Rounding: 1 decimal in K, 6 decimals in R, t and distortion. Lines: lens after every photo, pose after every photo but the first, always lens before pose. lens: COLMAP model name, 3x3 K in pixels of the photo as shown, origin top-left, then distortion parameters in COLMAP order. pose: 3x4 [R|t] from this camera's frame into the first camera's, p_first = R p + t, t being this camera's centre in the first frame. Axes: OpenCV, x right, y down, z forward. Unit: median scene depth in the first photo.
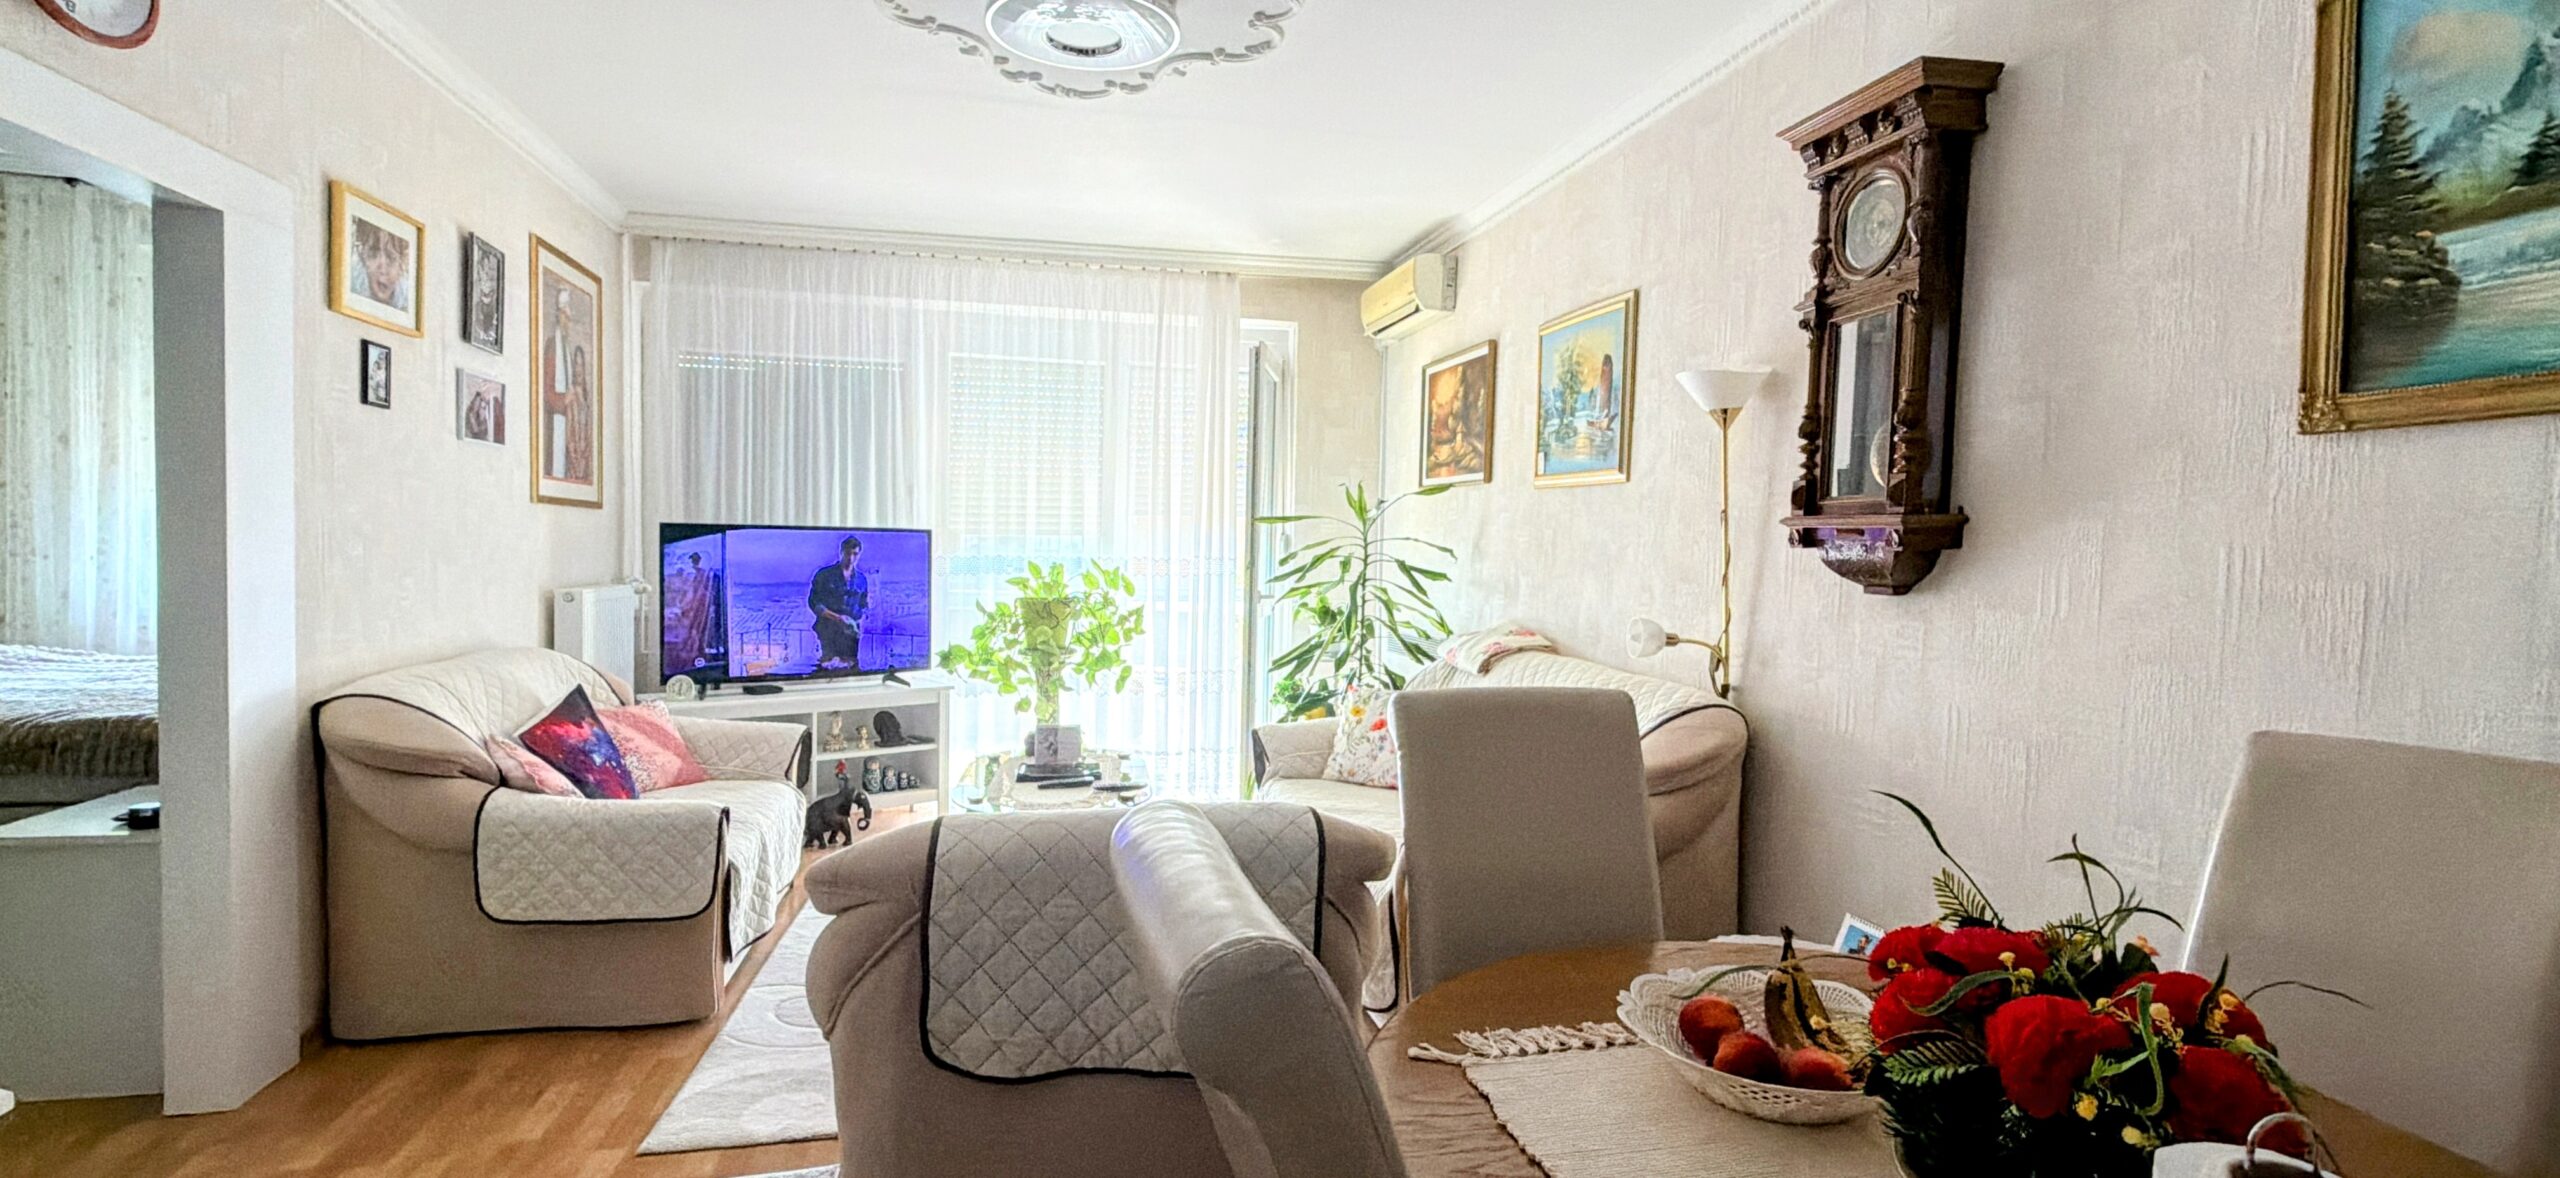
lens RADIAL K [[1163.0, 0, 1280.8], [0, 1163.0, 592.2], [0, 0, 1]] dist [0.000271, -0.000019]
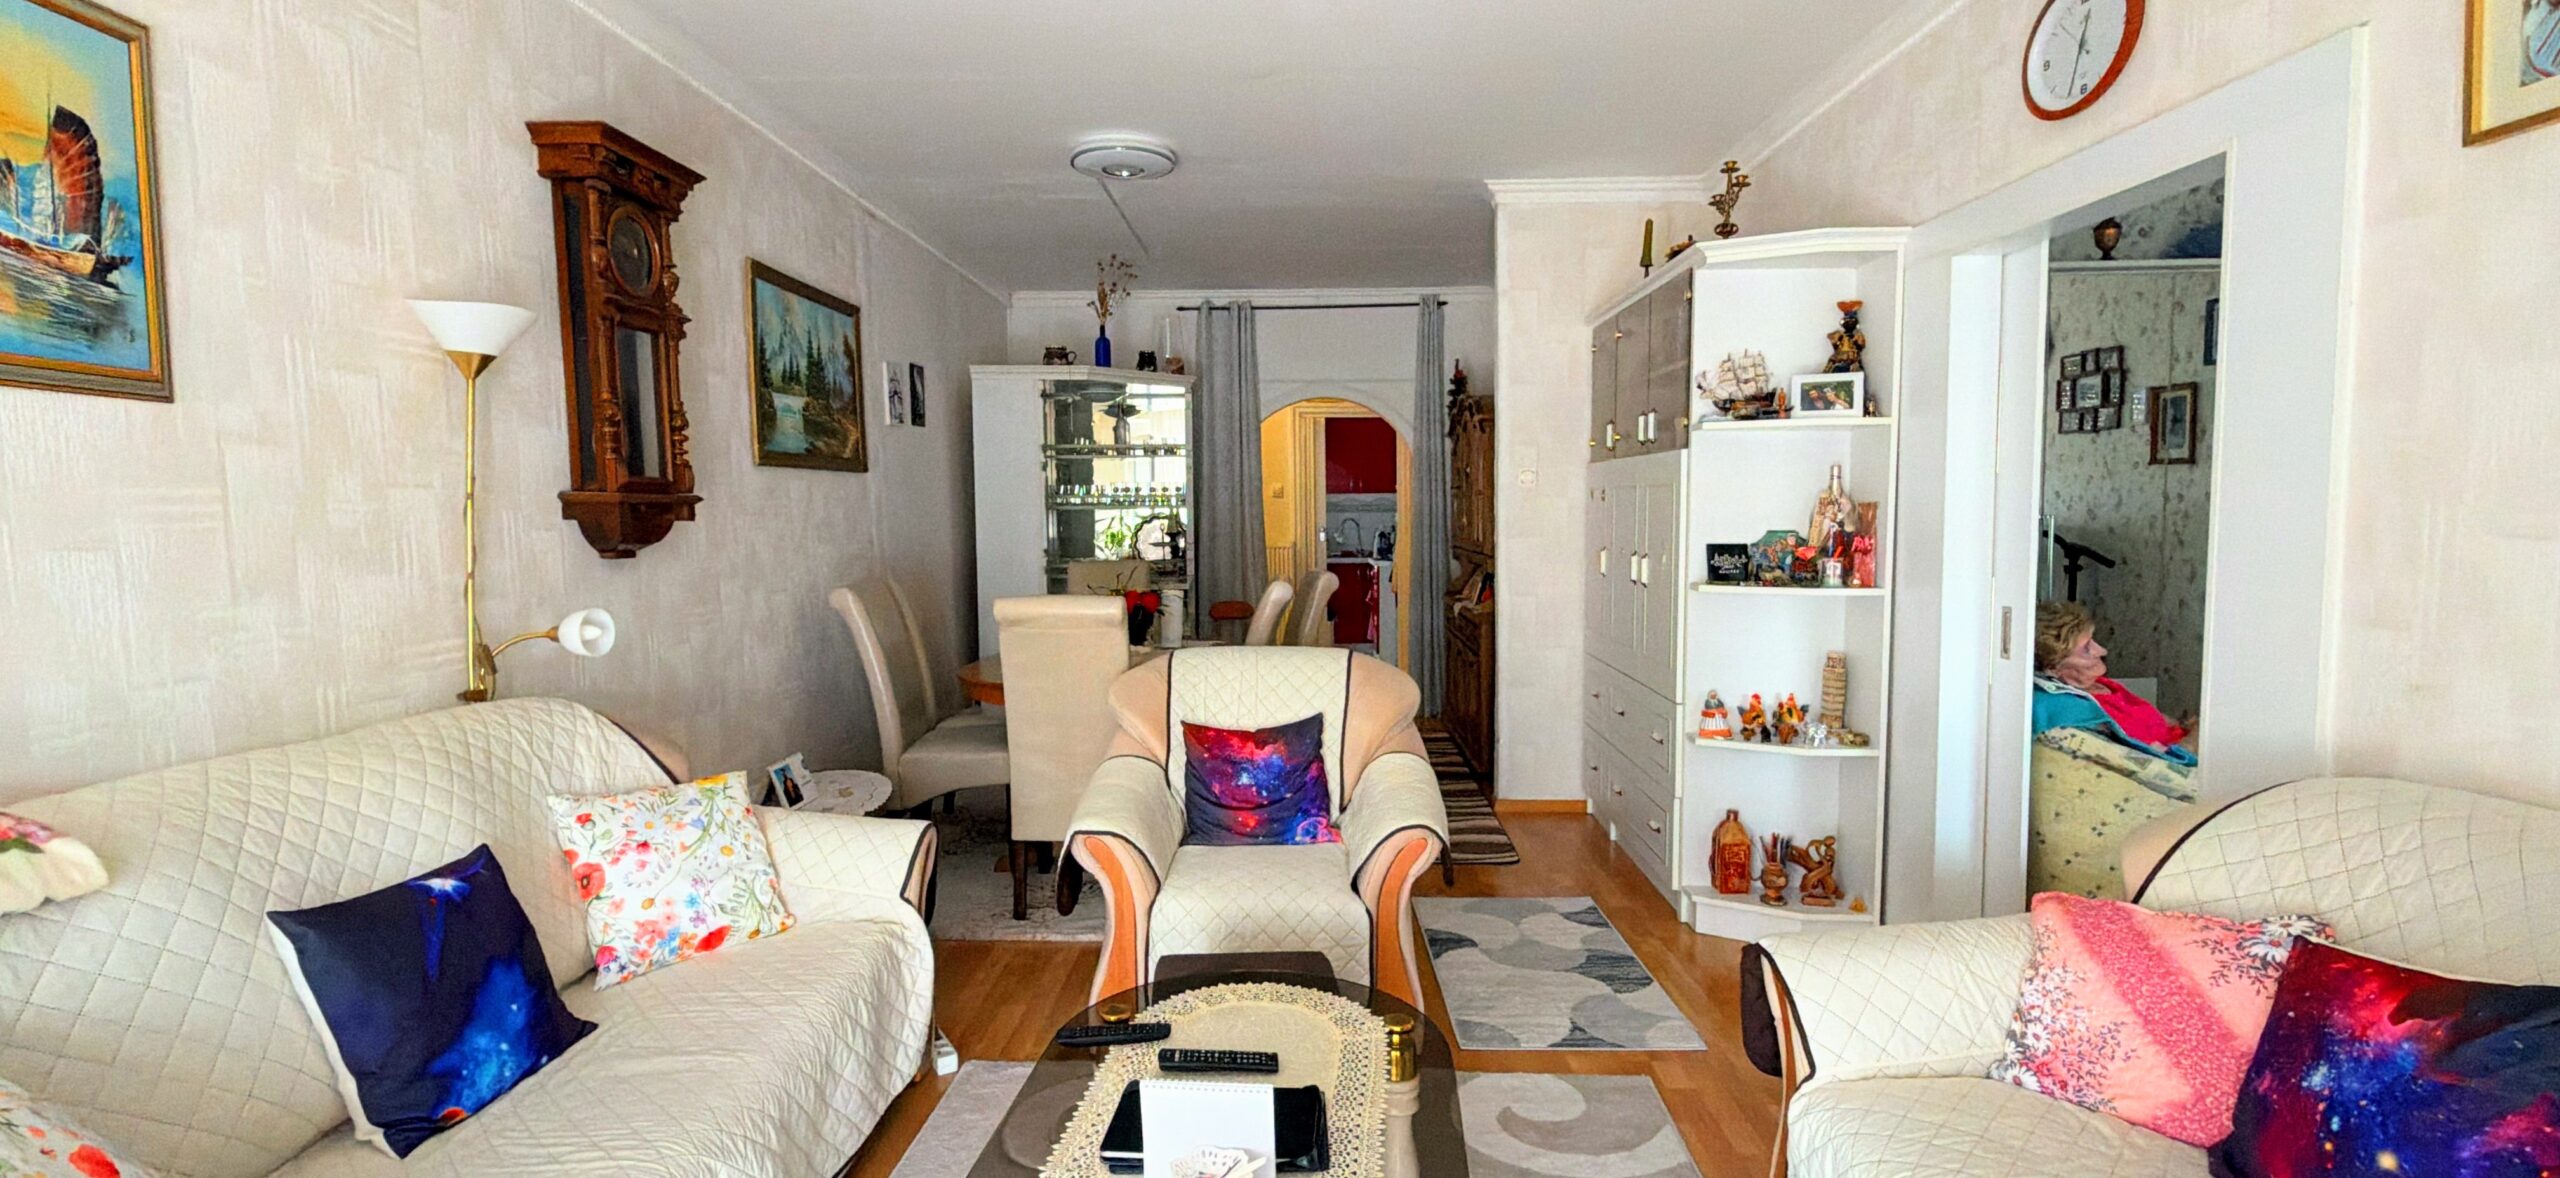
lens RADIAL K [[1163.0, 0, 1280.8], [0, 1163.0, 592.2], [0, 0, 1]] dist [0.000271, -0.000019]
pose [[-0.968797, -0.028341, 0.246232, -0.269105], [-0.000072, 0.993473, 0.114063, -0.060977], [-0.247857, 0.110486, -0.962476, 1.199813]]
